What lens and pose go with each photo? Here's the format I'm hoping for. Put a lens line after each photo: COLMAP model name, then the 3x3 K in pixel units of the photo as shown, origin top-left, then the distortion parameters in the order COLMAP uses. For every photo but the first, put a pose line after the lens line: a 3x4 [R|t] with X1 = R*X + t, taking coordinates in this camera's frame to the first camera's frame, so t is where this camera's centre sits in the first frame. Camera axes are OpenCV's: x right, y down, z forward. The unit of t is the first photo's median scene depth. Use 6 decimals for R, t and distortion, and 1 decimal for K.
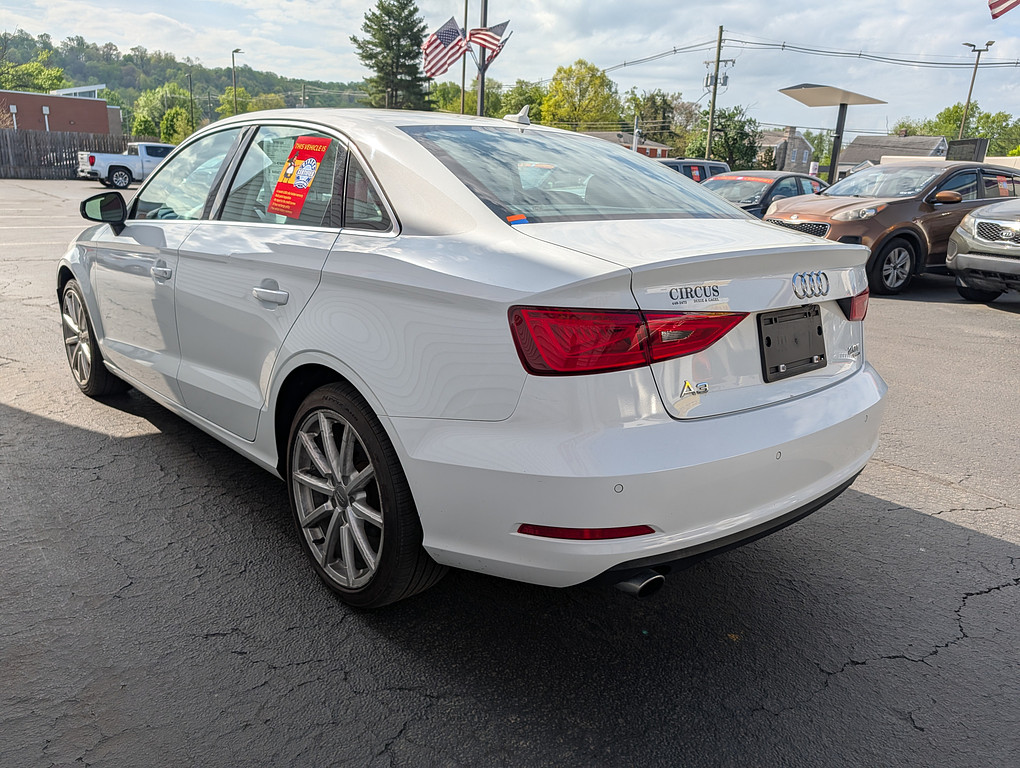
lens RADIAL K [[743.6, 0, 510.0], [0, 743.6, 384.0], [0, 0, 1]] dist [0.004166, -0.002235]
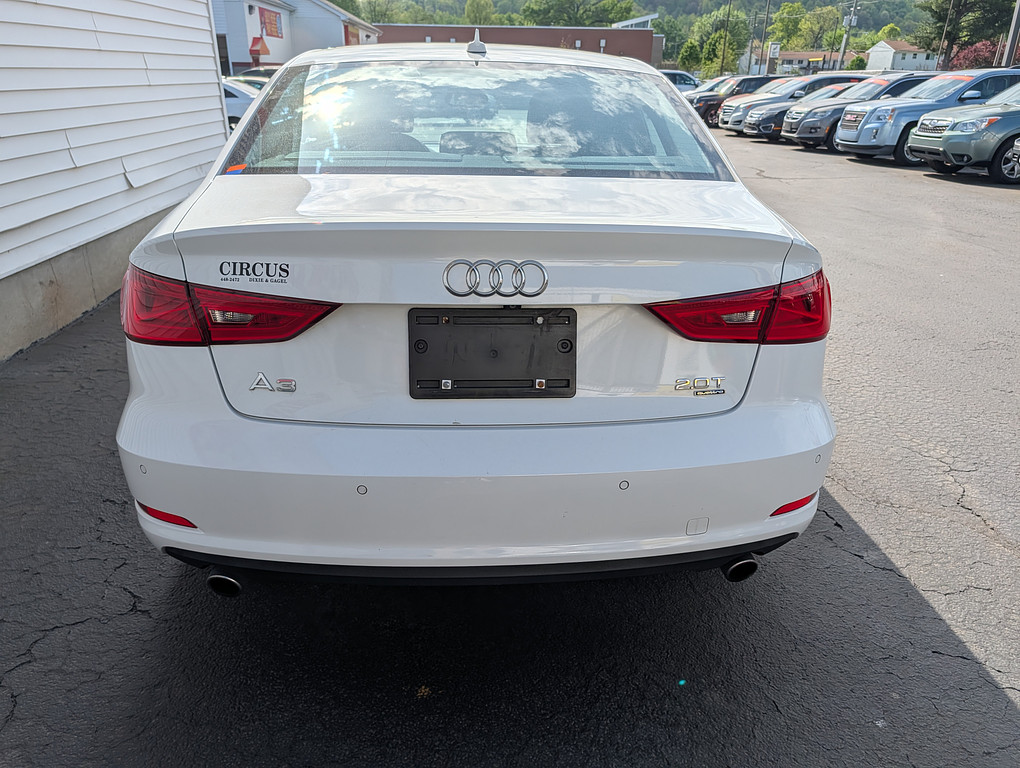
lens RADIAL K [[743.6, 0, 510.0], [0, 743.6, 384.0], [0, 0, 1]] dist [0.004166, -0.002235]
pose [[0.772408, 0.206580, -0.600593, 0.798823], [-0.149321, 0.978185, 0.144418, -0.129017], [0.617325, -0.021869, 0.786404, 0.419577]]
